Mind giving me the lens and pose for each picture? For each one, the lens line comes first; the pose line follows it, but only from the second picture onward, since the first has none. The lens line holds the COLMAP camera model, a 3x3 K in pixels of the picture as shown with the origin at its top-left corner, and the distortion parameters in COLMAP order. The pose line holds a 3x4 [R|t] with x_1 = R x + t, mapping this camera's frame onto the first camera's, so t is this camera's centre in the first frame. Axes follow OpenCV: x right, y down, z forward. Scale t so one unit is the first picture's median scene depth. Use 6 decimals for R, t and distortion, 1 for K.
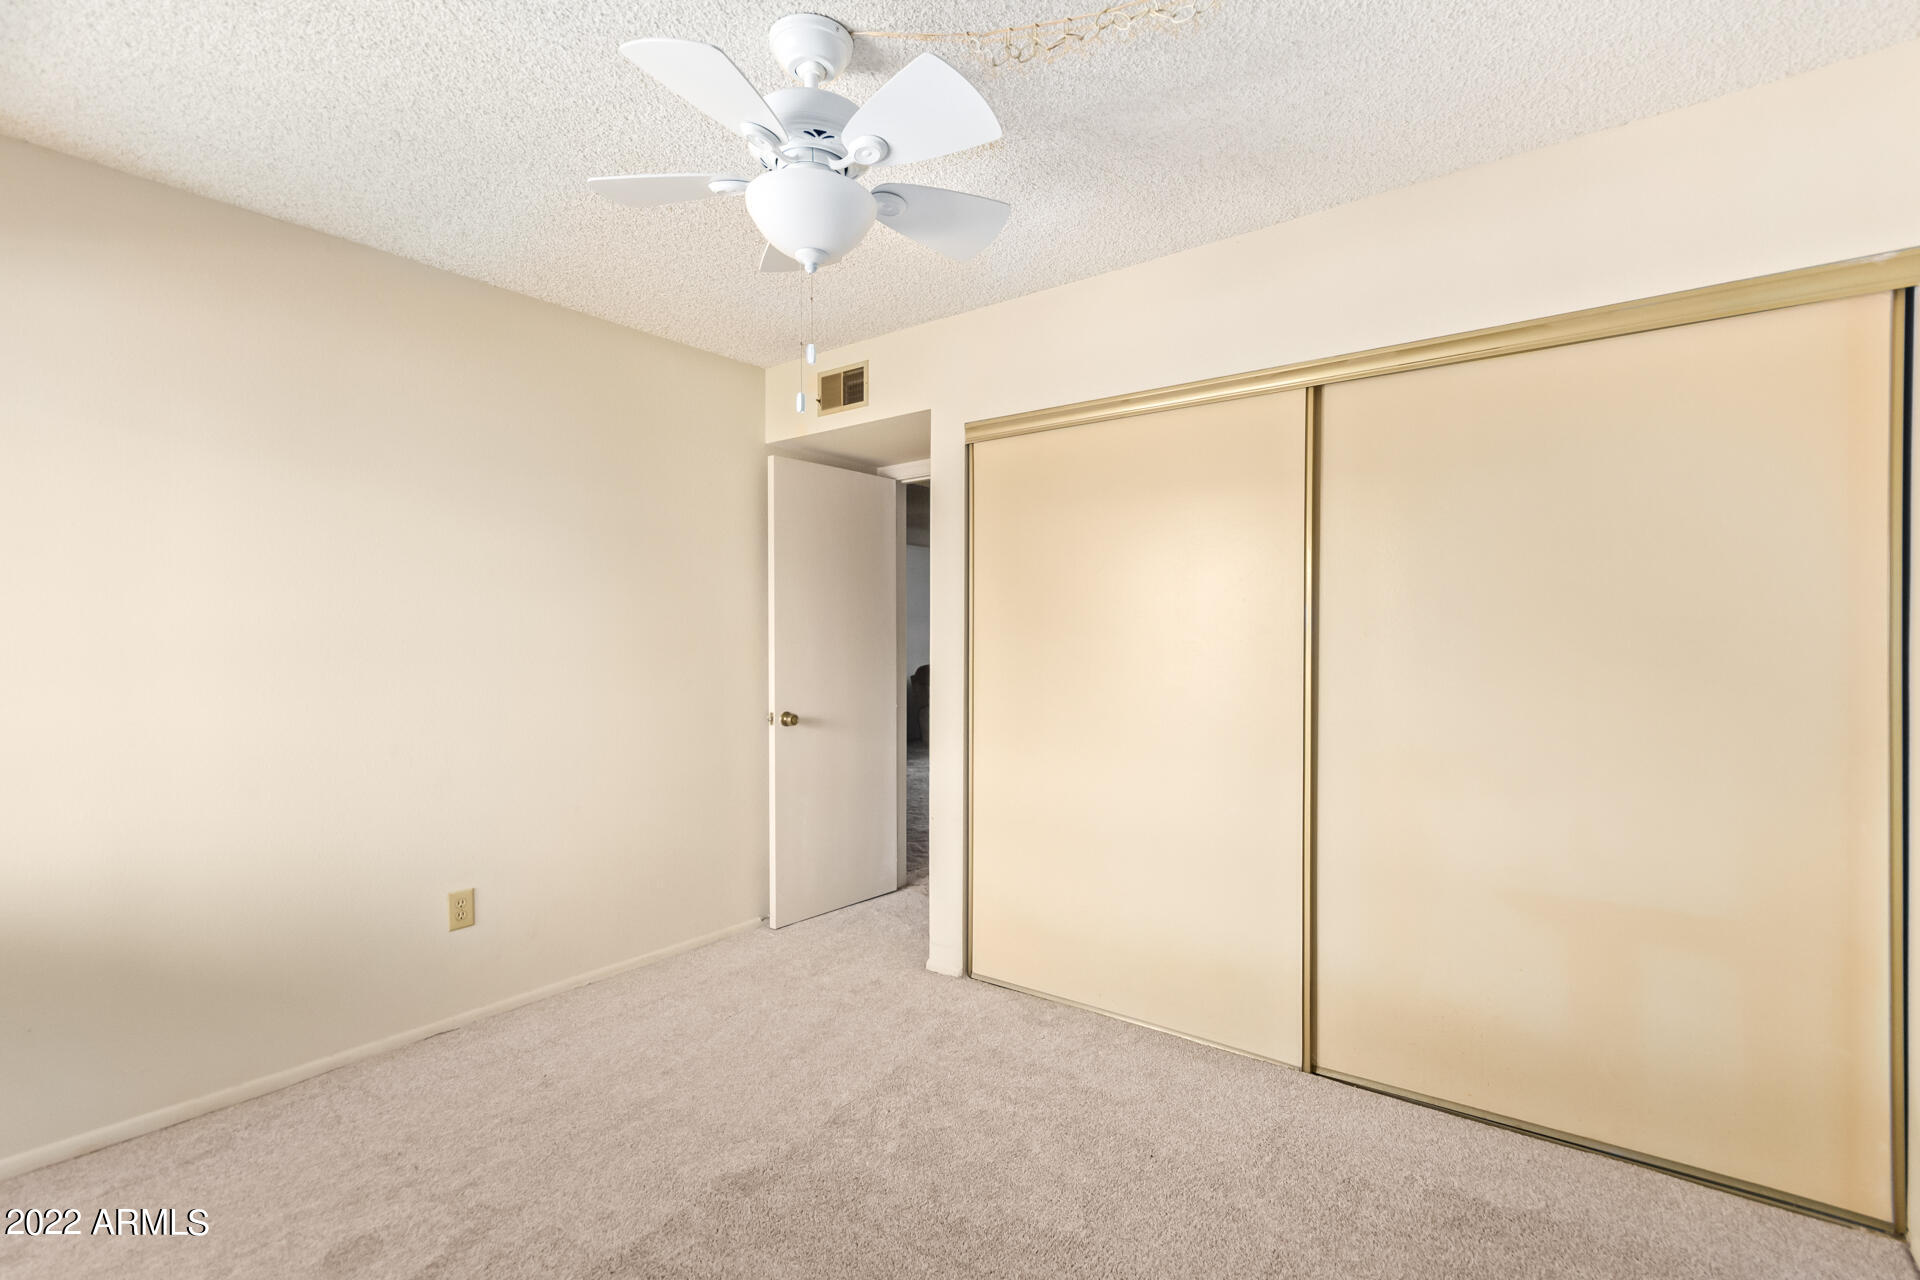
lens RADIAL K [[891.7, 0, 960.2], [0, 891.7, 644.0], [0, 0, 1]] dist [0.001031, 0.002124]
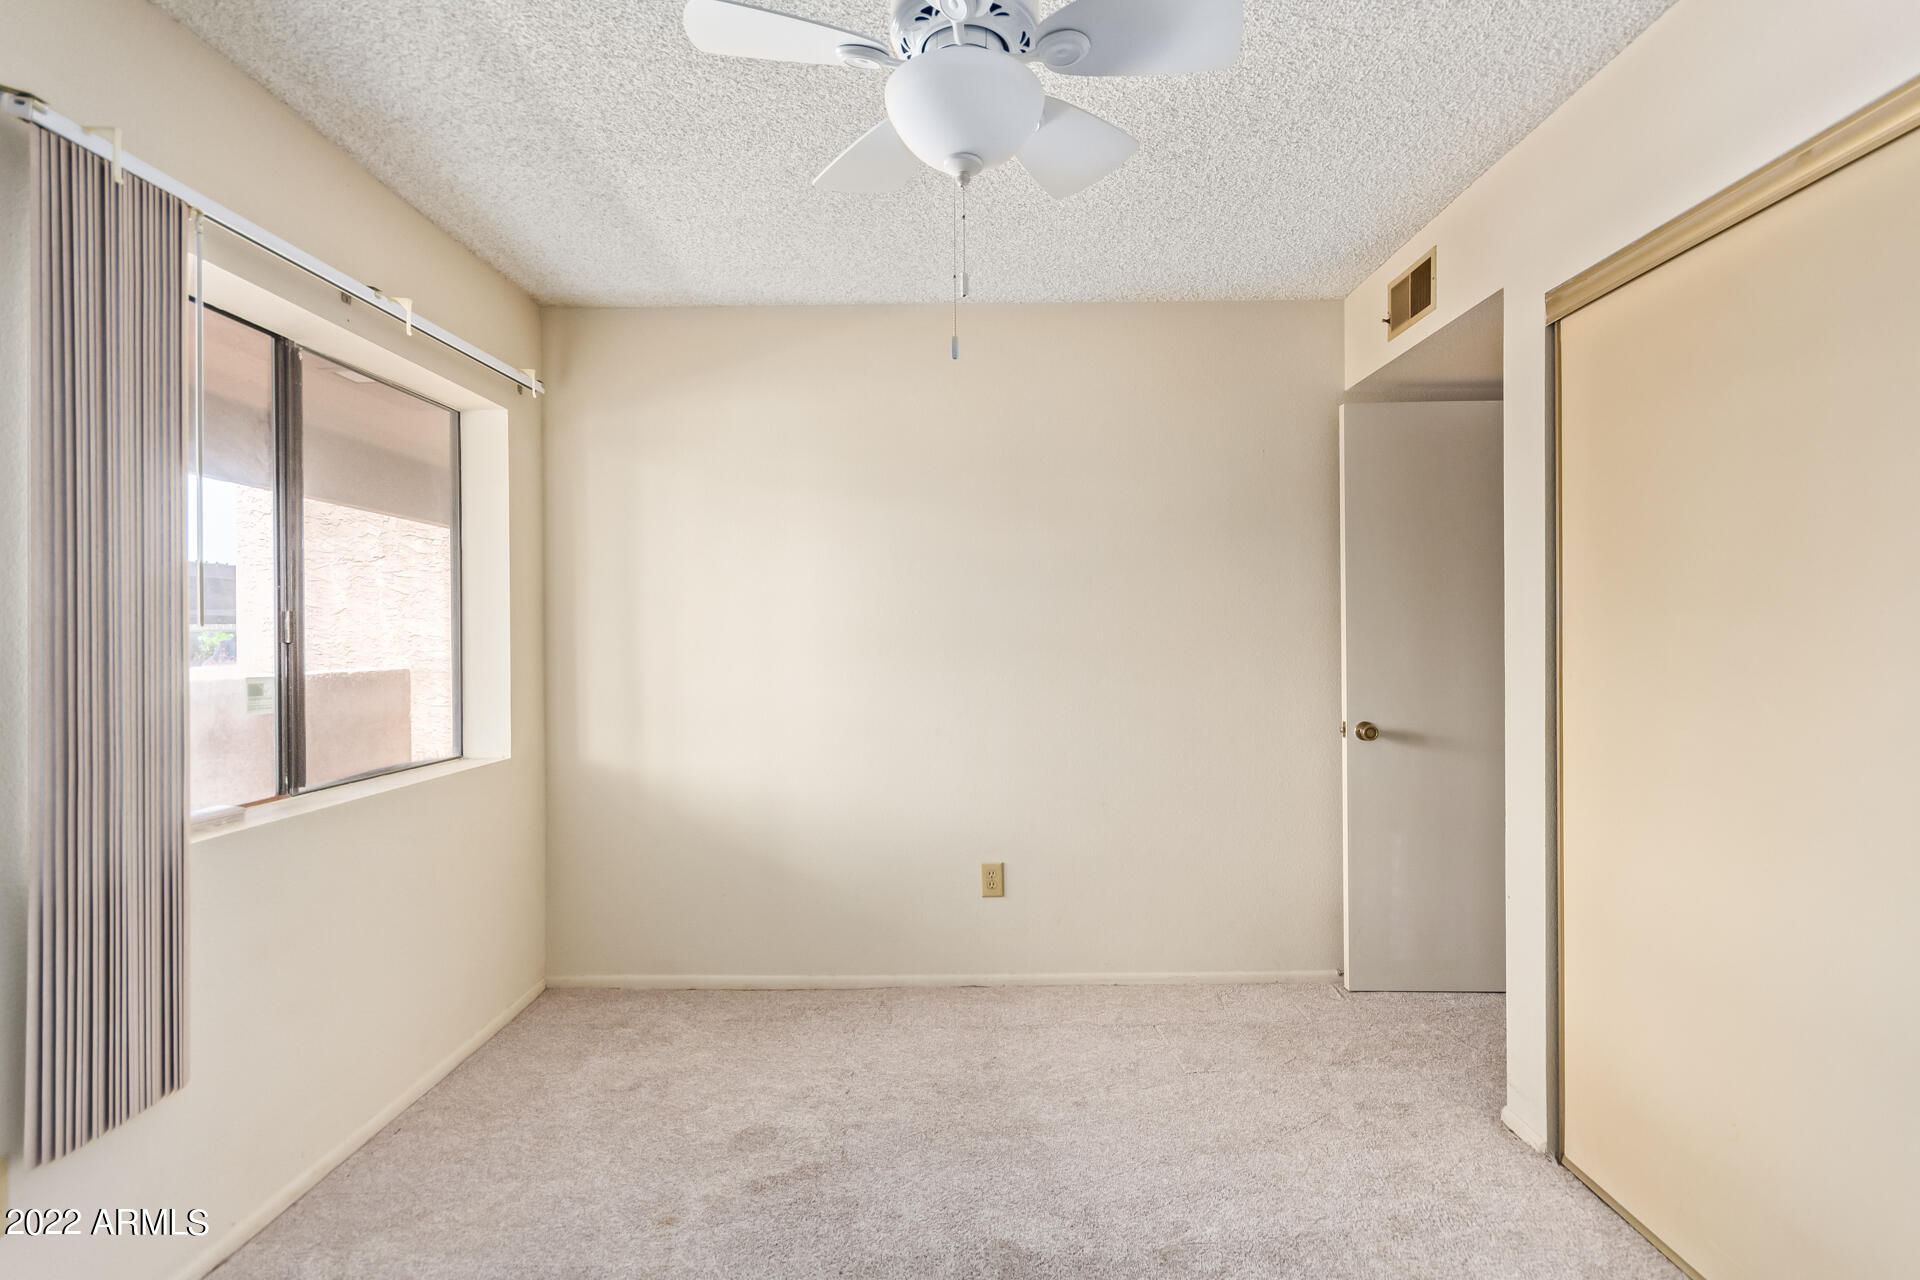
lens RADIAL K [[891.7, 0, 962.2], [0, 891.7, 634.5], [0, 0, 1]] dist [0.001031, 0.002124]
pose [[0.602963, -0.001762, -0.797767, 0.293254], [0.002154, 0.999998, -0.000581, -0.003225], [0.797766, -0.001368, 0.602965, 0.307947]]
